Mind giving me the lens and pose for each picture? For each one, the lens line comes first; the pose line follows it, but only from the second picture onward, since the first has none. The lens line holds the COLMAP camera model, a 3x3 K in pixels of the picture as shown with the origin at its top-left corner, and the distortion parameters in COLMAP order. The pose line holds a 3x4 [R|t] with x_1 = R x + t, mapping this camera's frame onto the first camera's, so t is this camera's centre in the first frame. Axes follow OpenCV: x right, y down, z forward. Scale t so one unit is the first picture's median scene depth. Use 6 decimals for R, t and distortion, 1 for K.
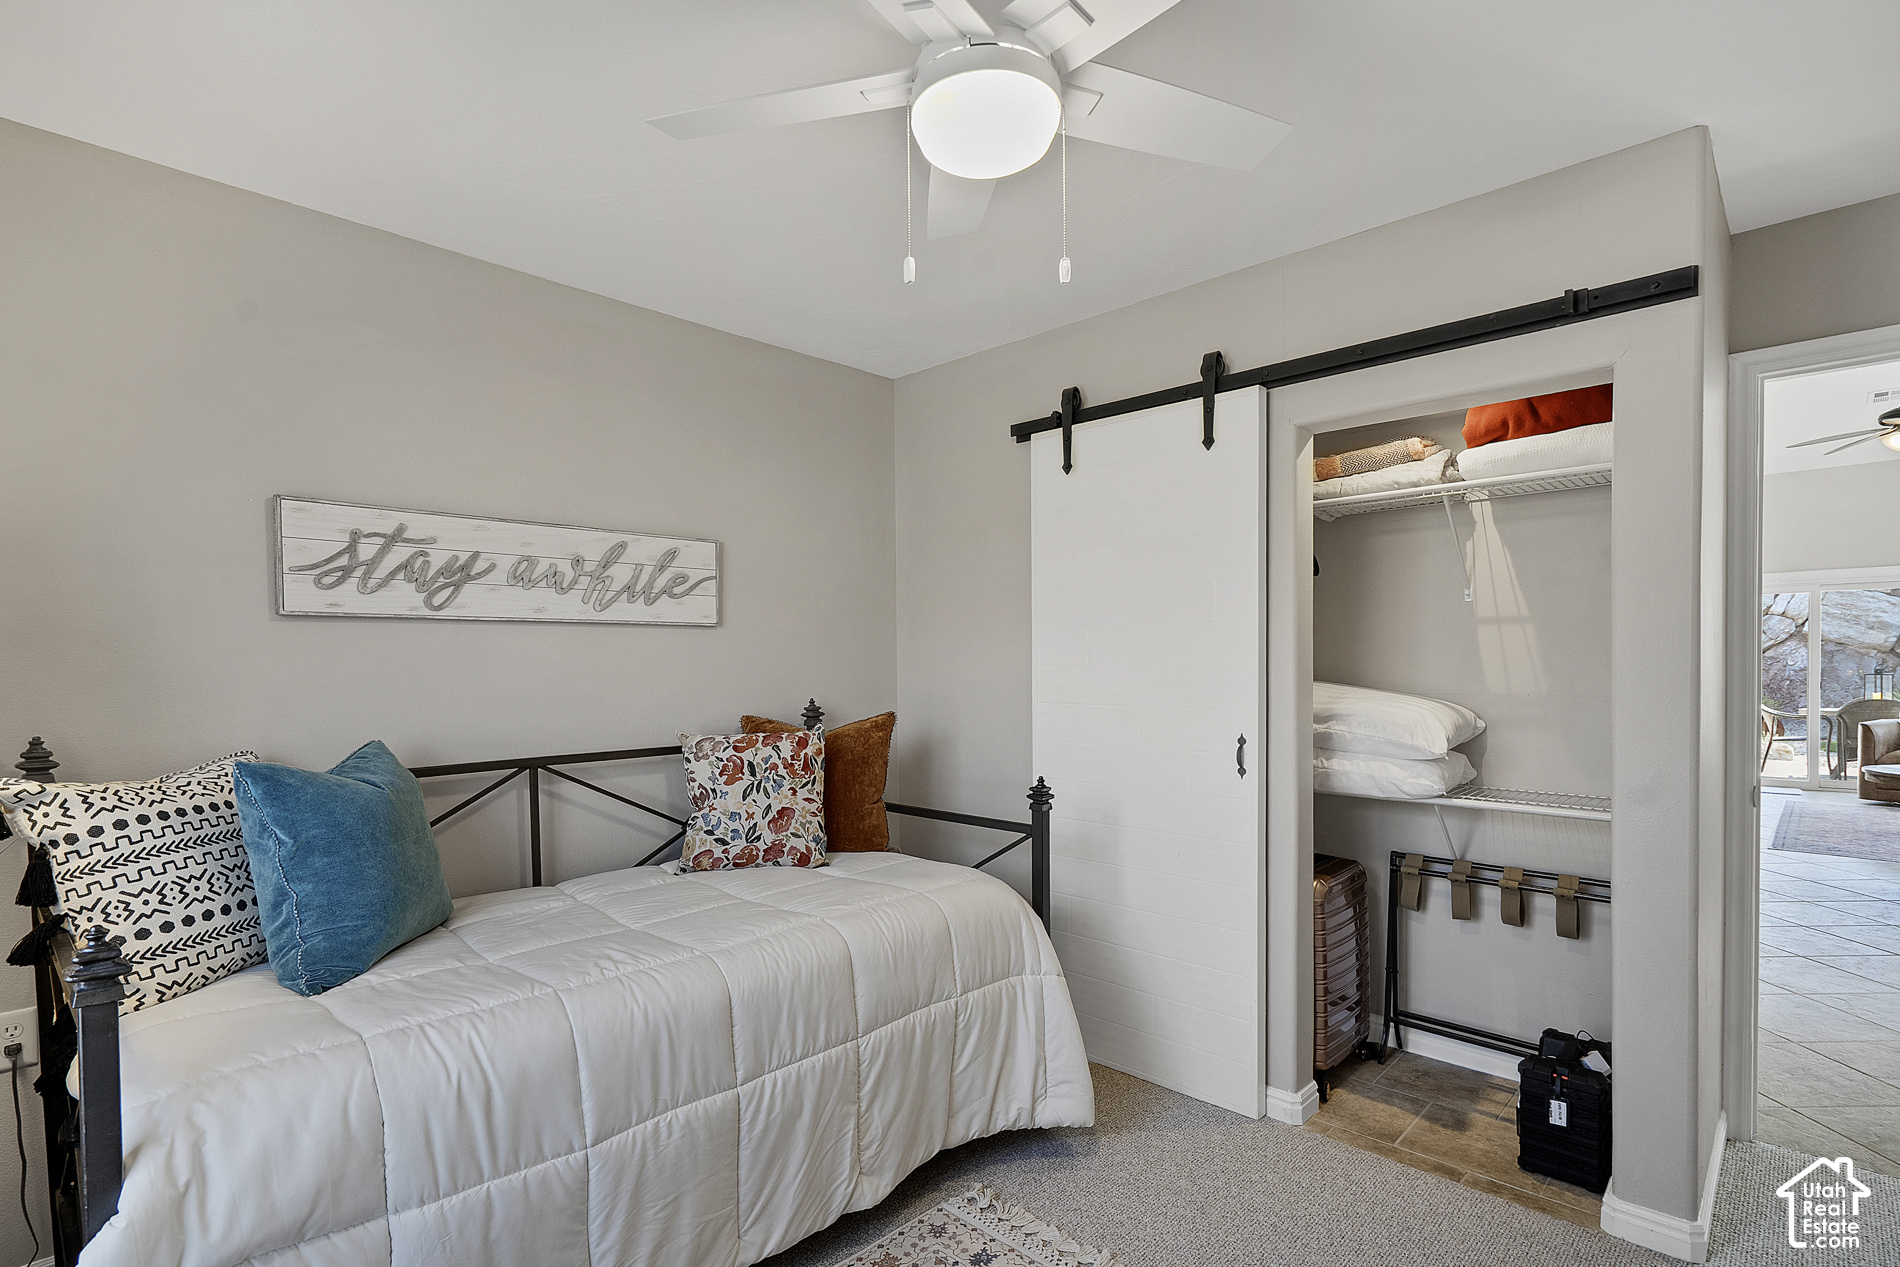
lens RADIAL K [[904.5, 0, 980.1], [0, 904.5, 659.5], [0, 0, 1]] dist [-0.003349, -0.000158]
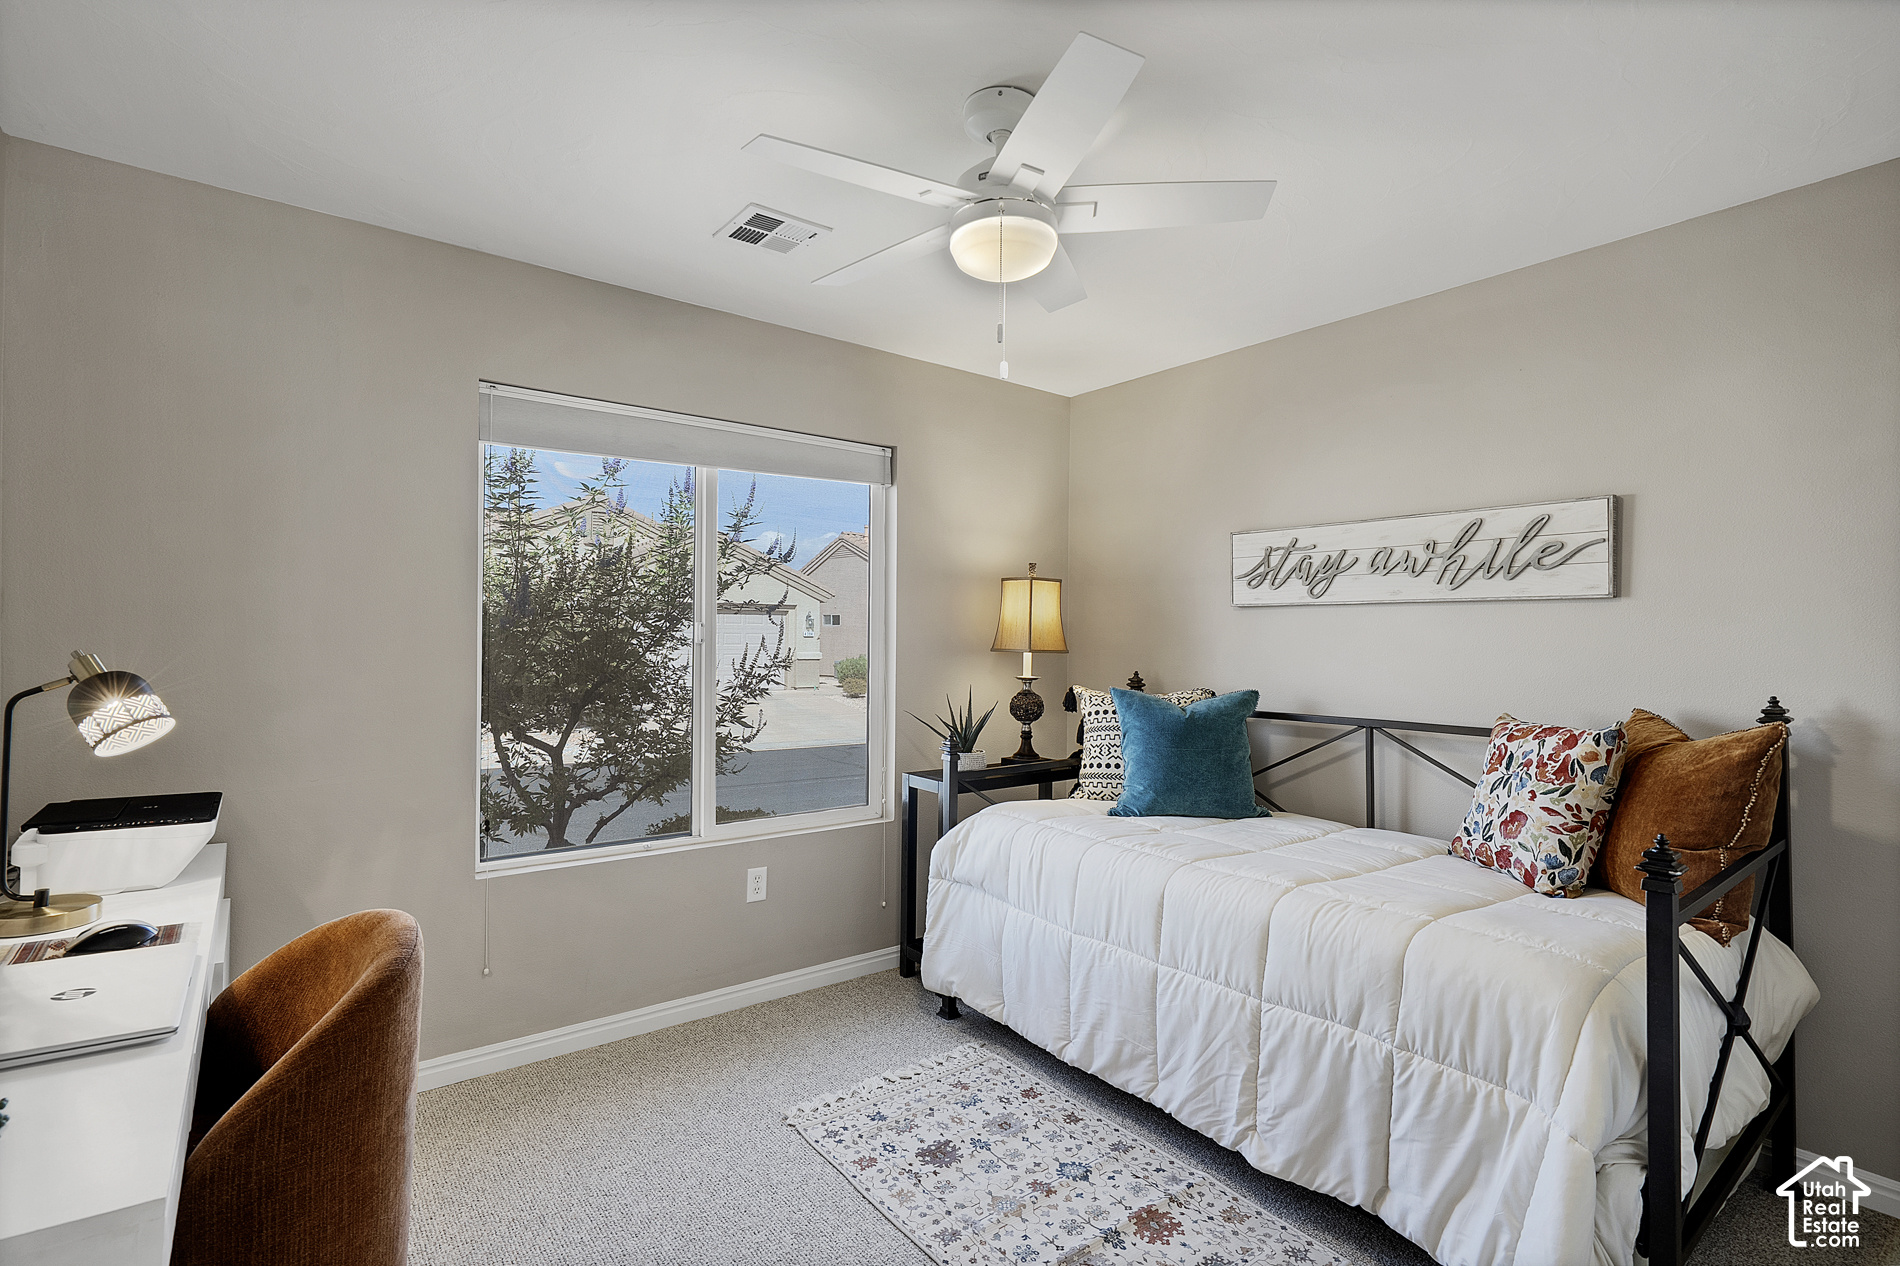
lens RADIAL K [[904.5, 0, 952.0], [0, 904.5, 635.5], [0, 0, 1]] dist [-0.003349, -0.000158]
pose [[-0.160169, 0.000485, -0.987090, 0.742623], [-0.010481, 0.999943, 0.002192, 0.002454], [0.987034, 0.010696, -0.160154, 0.640979]]
